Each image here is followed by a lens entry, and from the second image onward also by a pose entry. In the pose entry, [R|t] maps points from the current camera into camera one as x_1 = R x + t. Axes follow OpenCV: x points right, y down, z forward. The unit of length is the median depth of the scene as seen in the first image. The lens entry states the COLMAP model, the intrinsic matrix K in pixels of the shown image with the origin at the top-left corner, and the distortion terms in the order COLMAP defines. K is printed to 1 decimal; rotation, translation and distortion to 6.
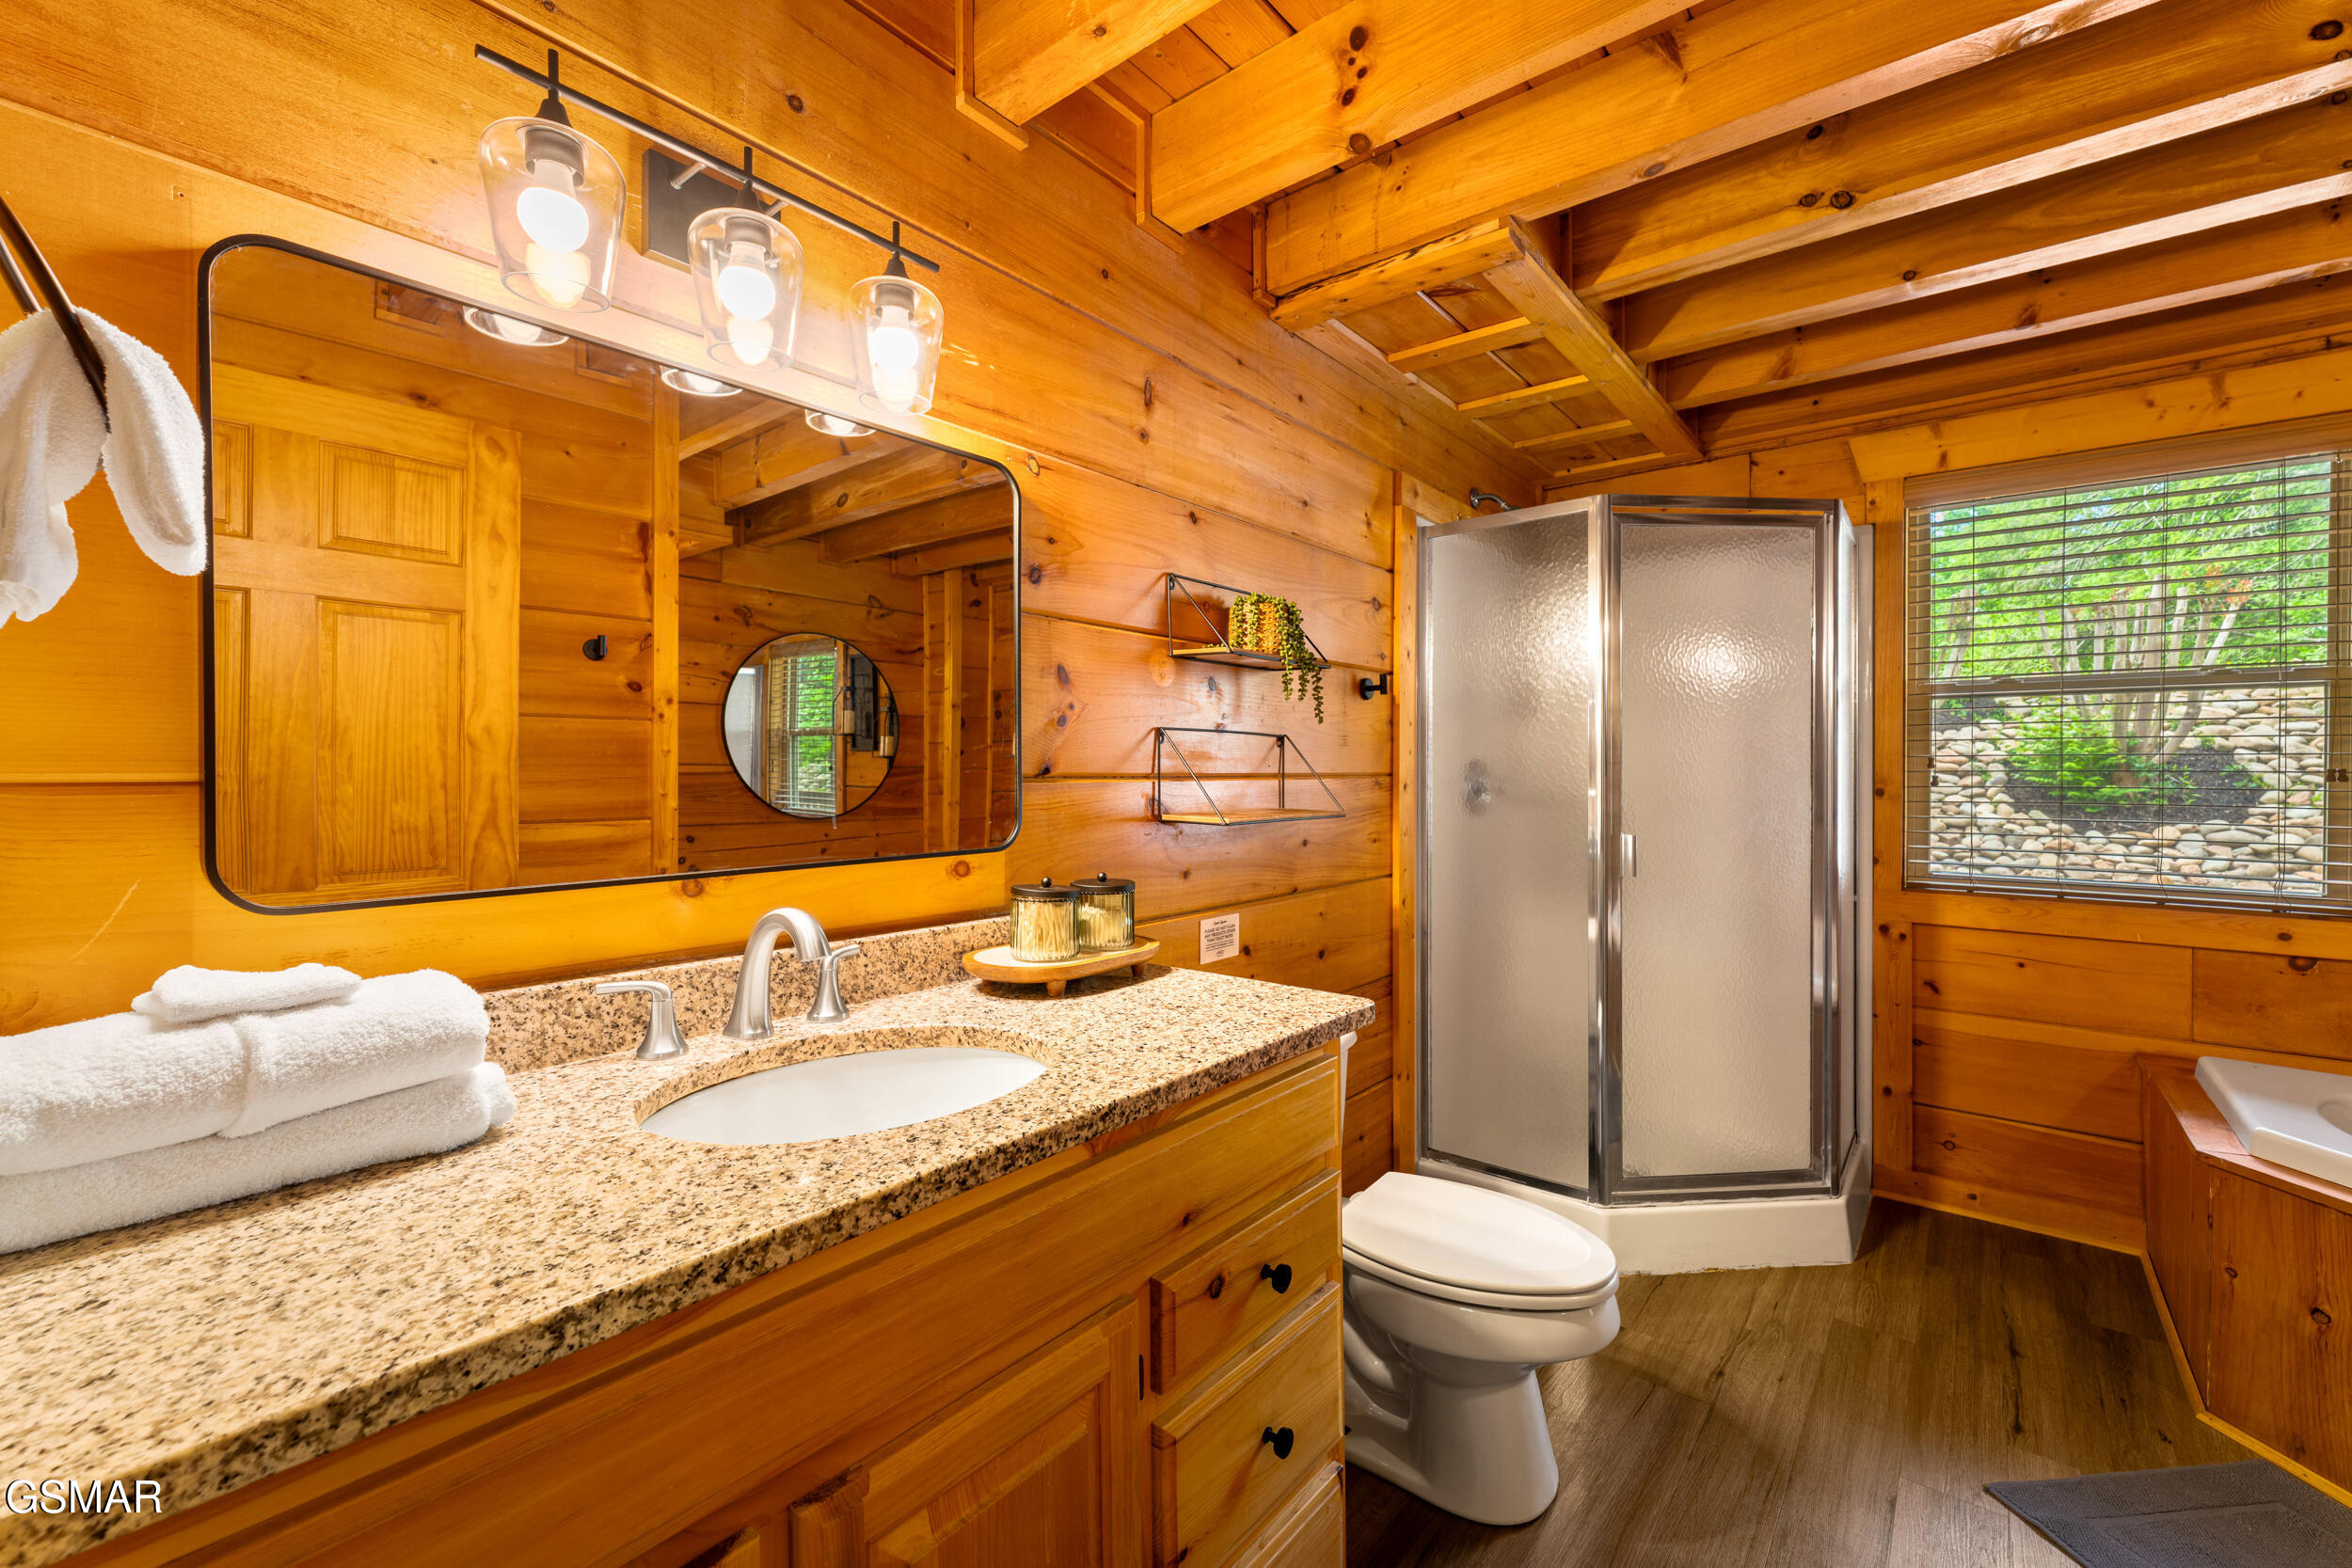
lens RADIAL K [[966.3, 0, 1167.0], [0, 966.3, 774.2], [0, 0, 1]] dist [0.001228, 0.000078]
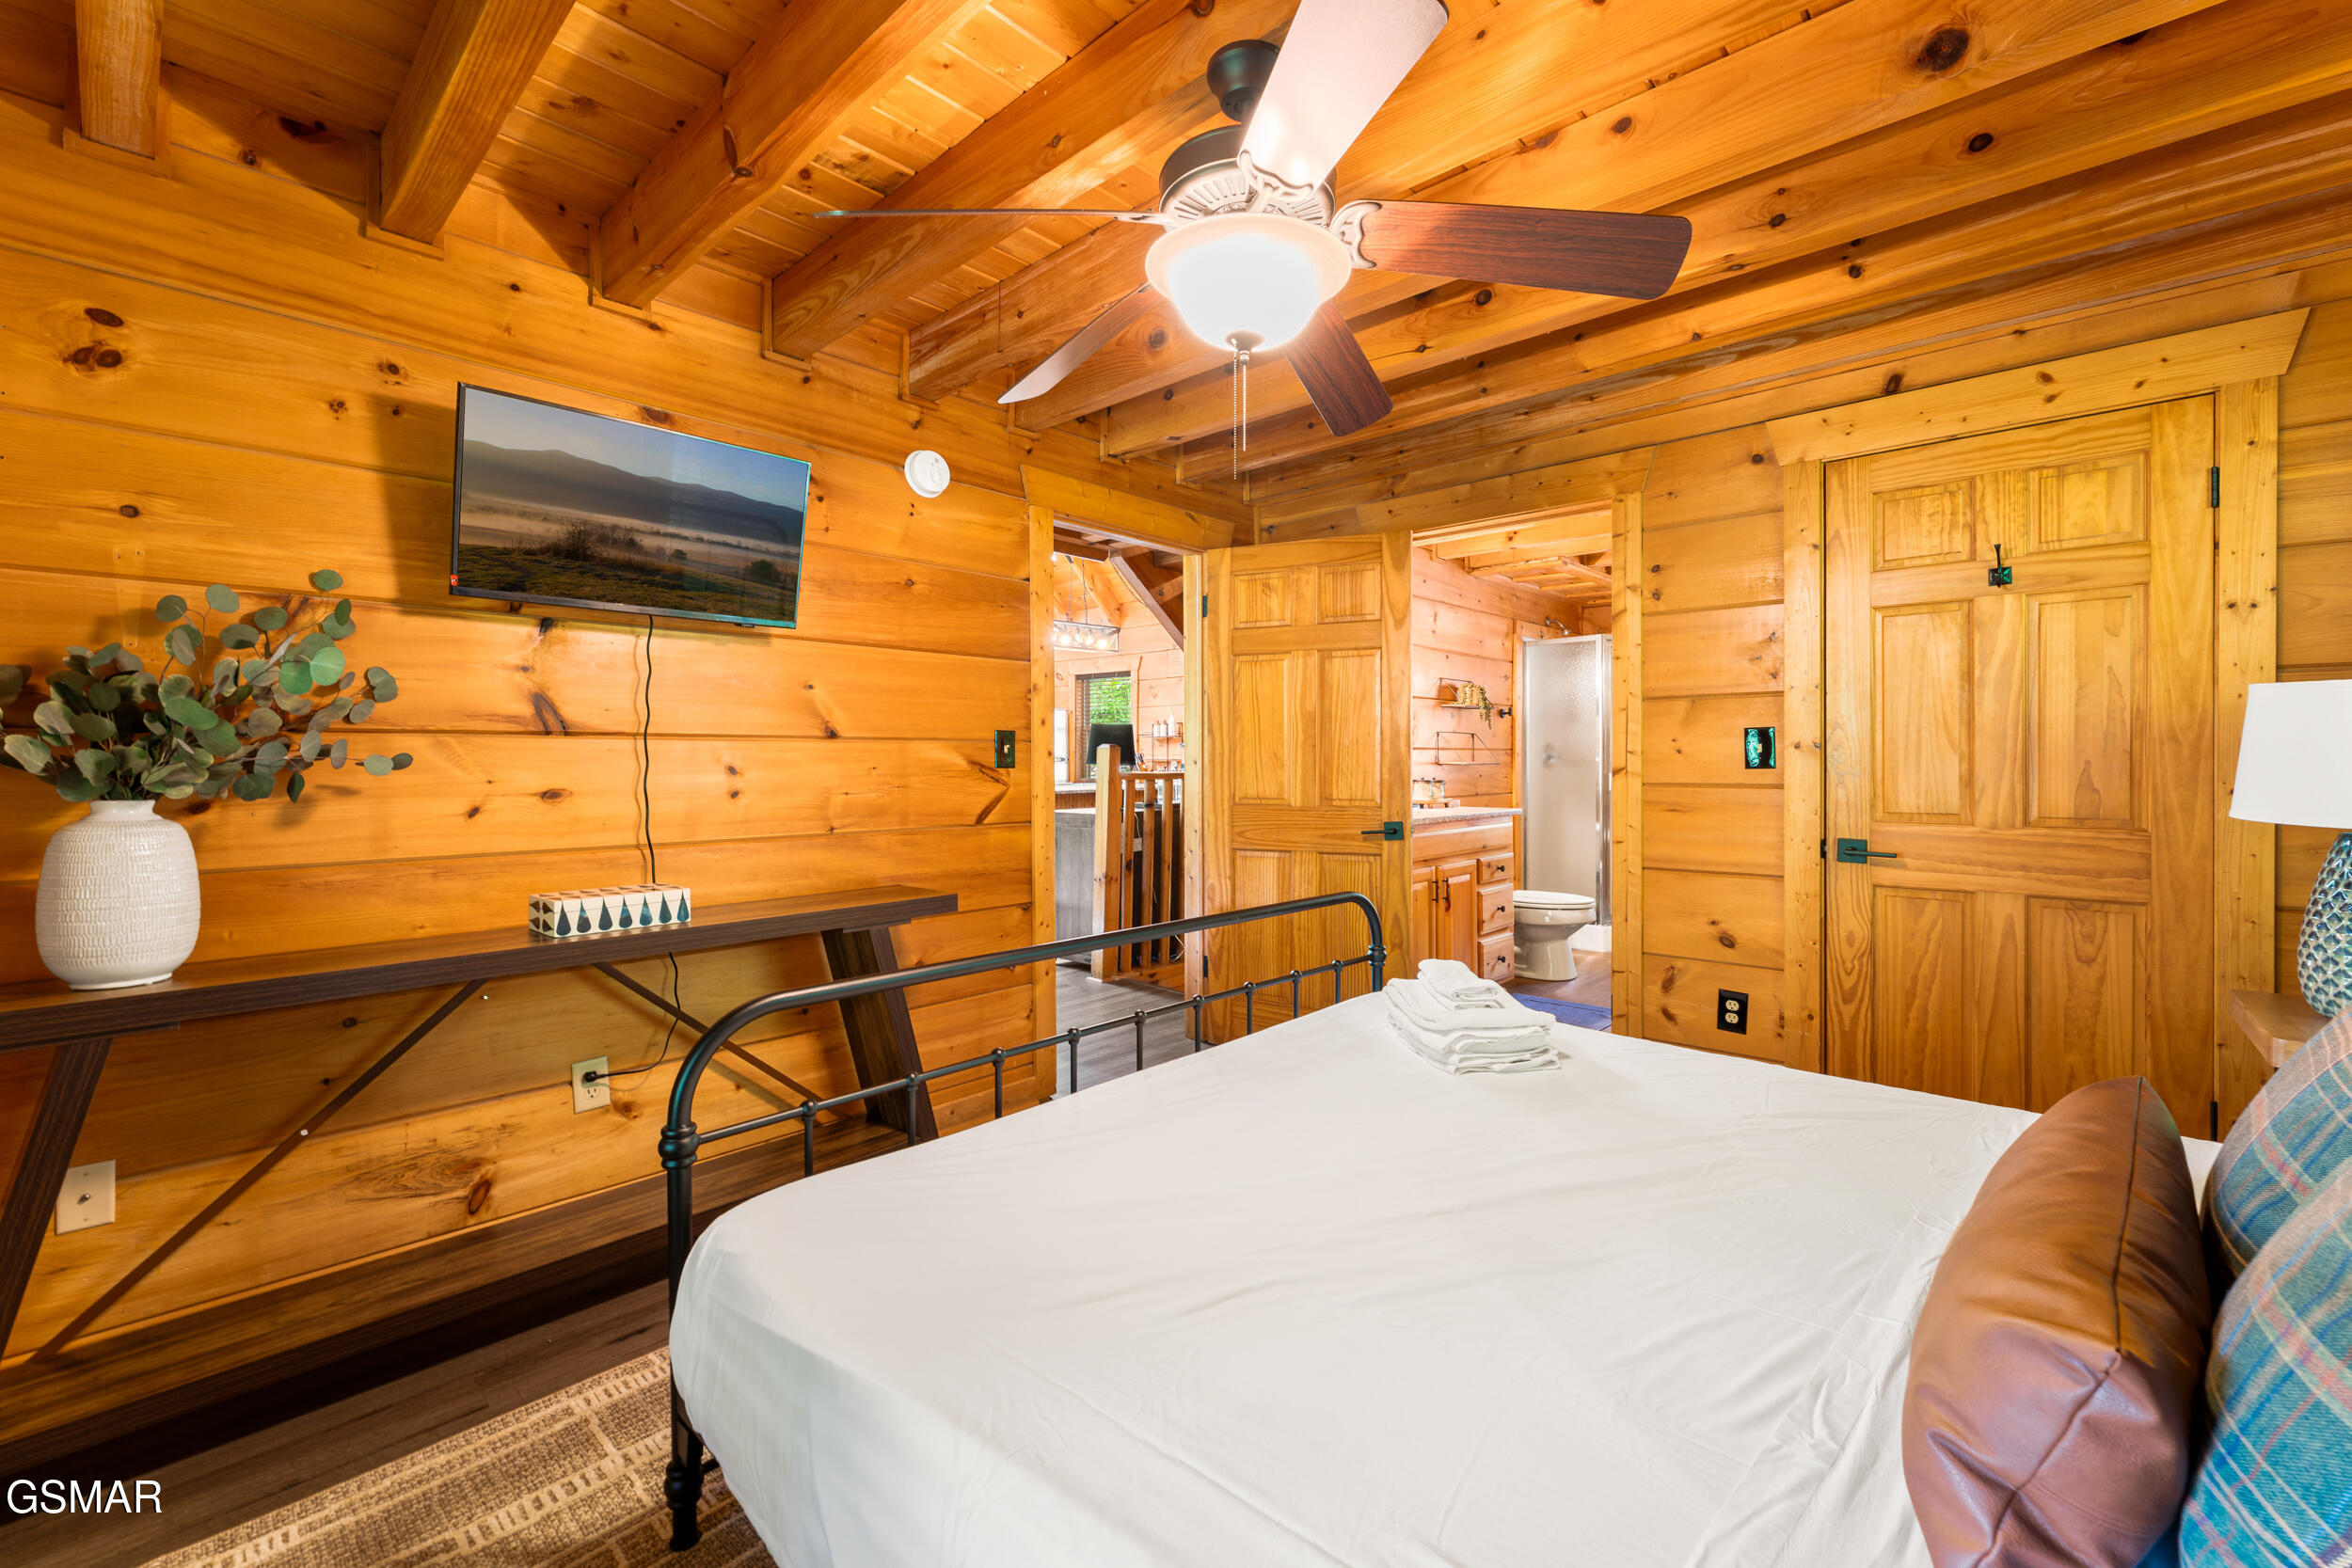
lens RADIAL K [[966.3, 0, 1167.0], [0, 966.3, 774.2], [0, 0, 1]] dist [0.001228, 0.000078]
pose [[0.998503, -0.003295, -0.054597, -0.485132], [0.004001, 0.999910, 0.012830, 0.027266], [0.054550, -0.013029, 0.998426, -1.412294]]
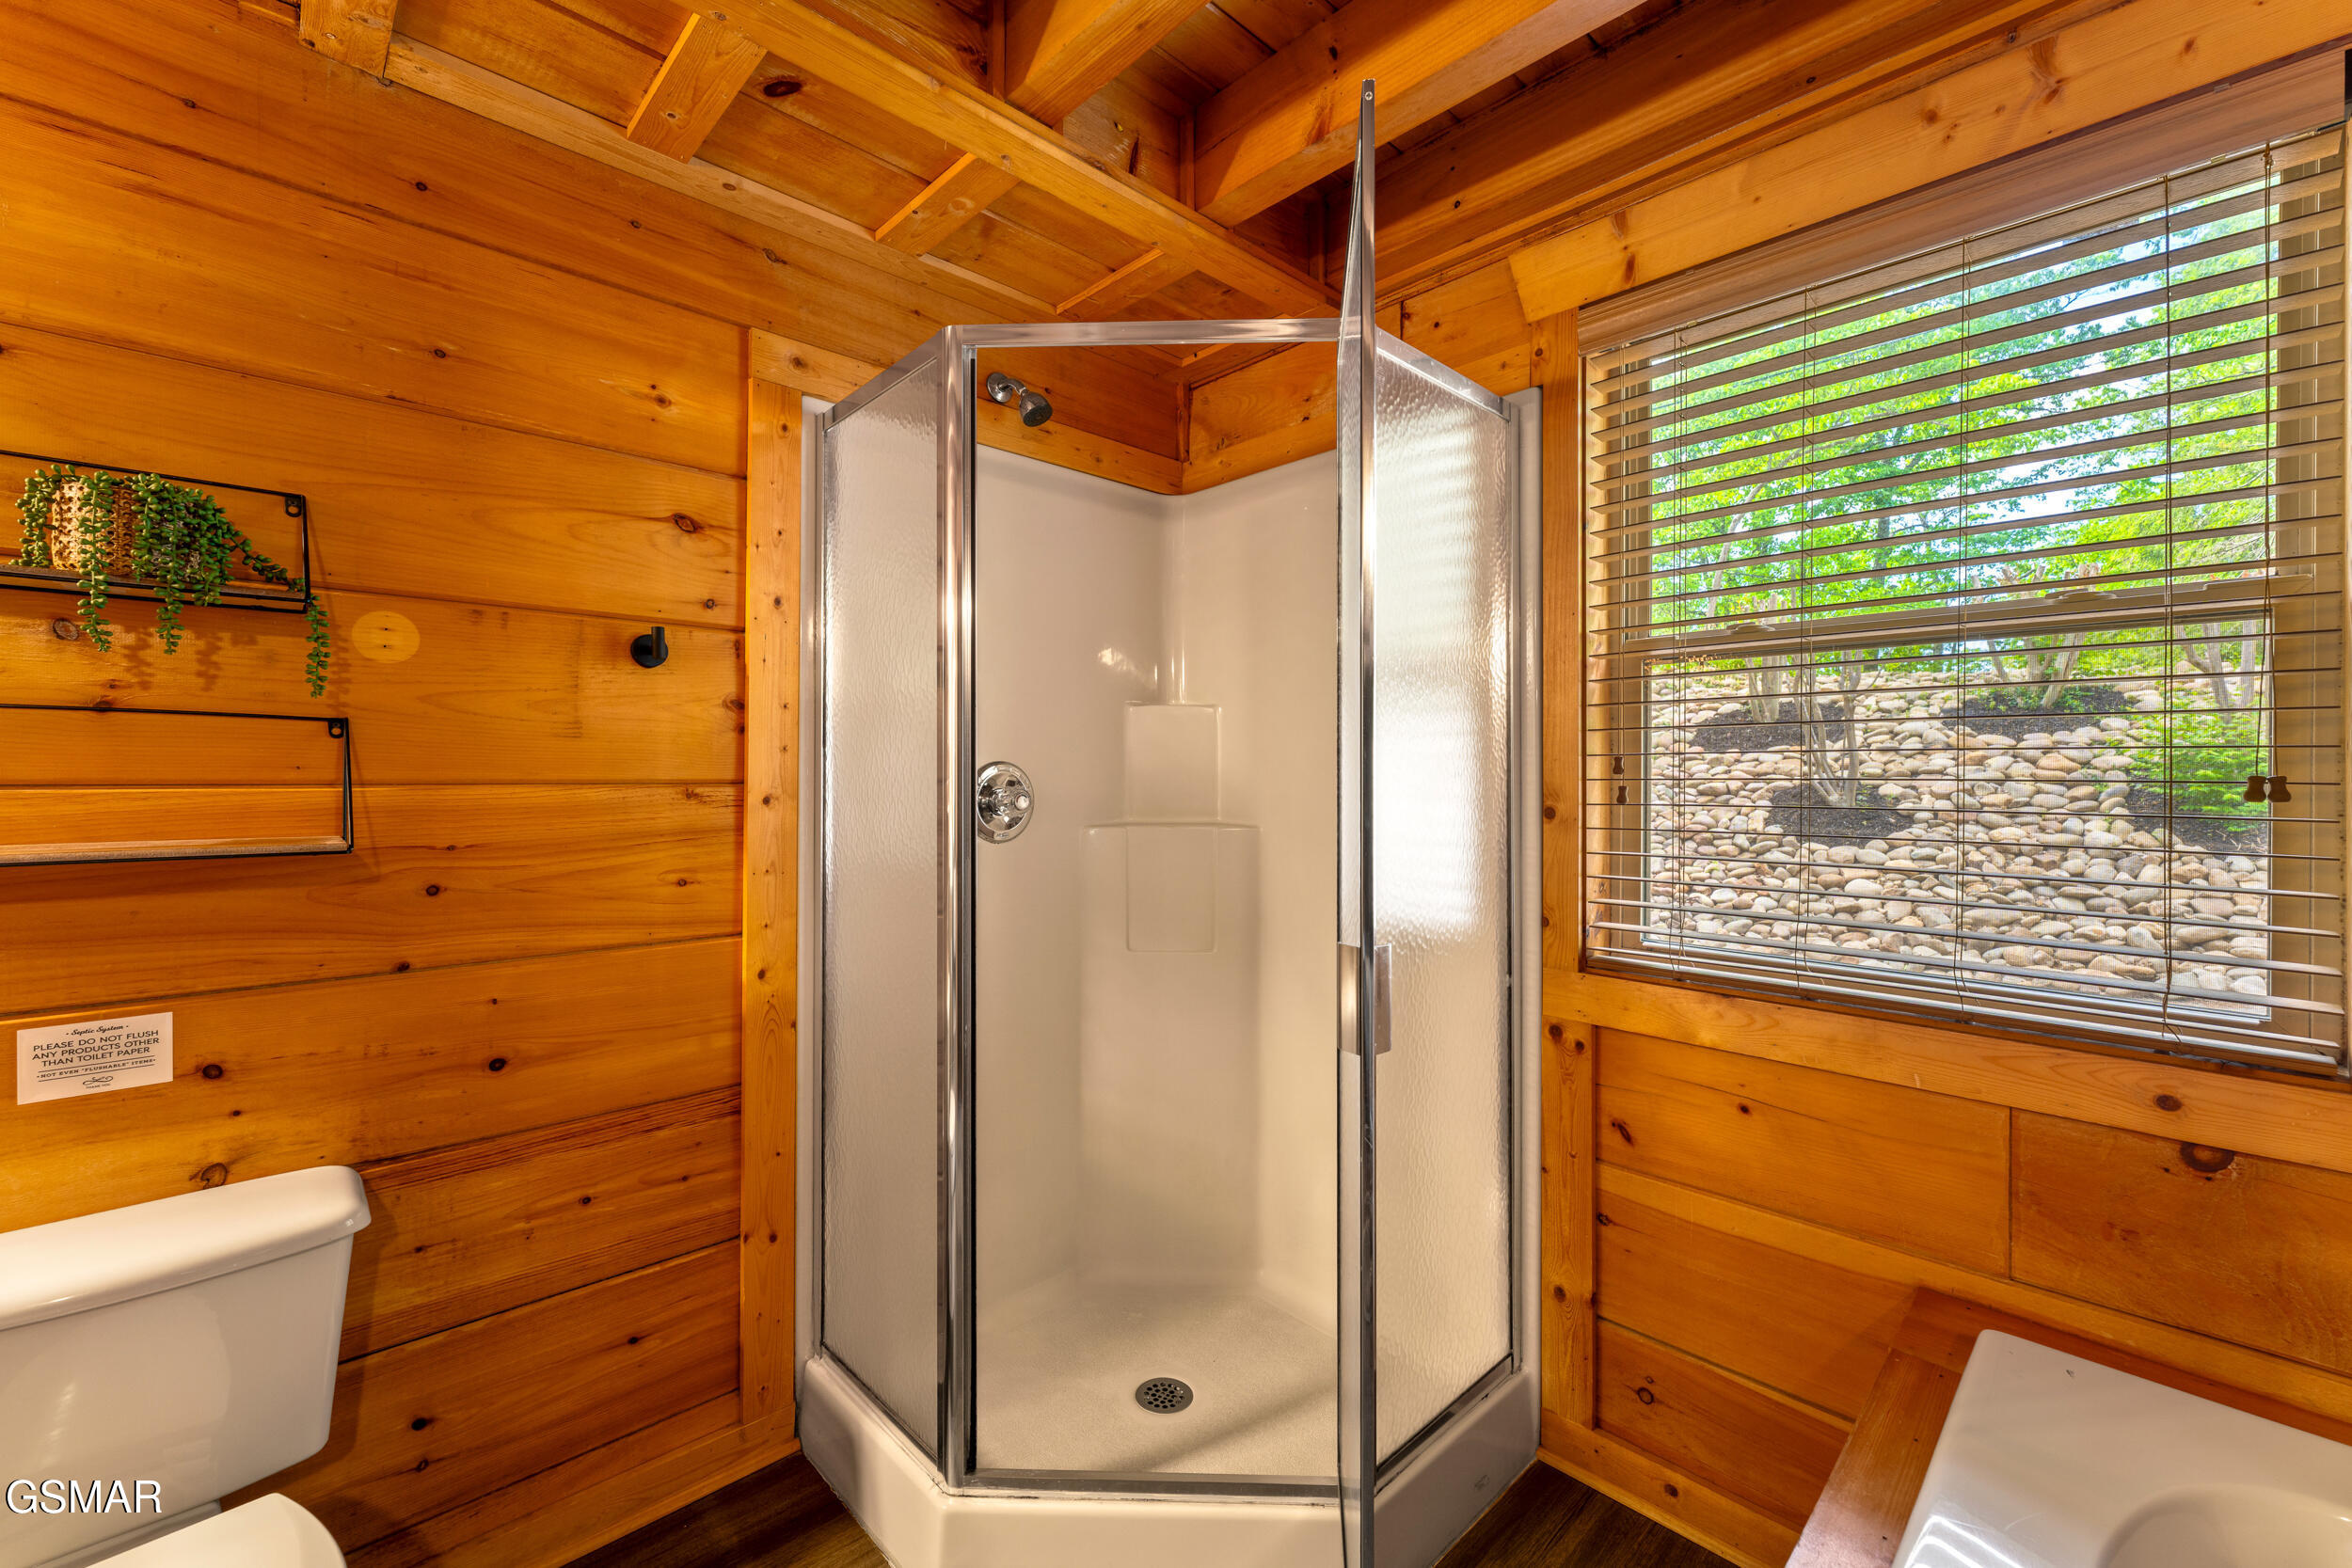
lens RADIAL K [[955.8, 0, 1174.3], [0, 955.8, 774.6], [0, 0, 1]] dist [-0.001034, 0.000543]
pose [[0.993200, 0.002381, -0.116393, 0.615519], [-0.003136, 0.999975, -0.006299, -0.001748], [0.116375, 0.006621, 0.993183, 0.387178]]
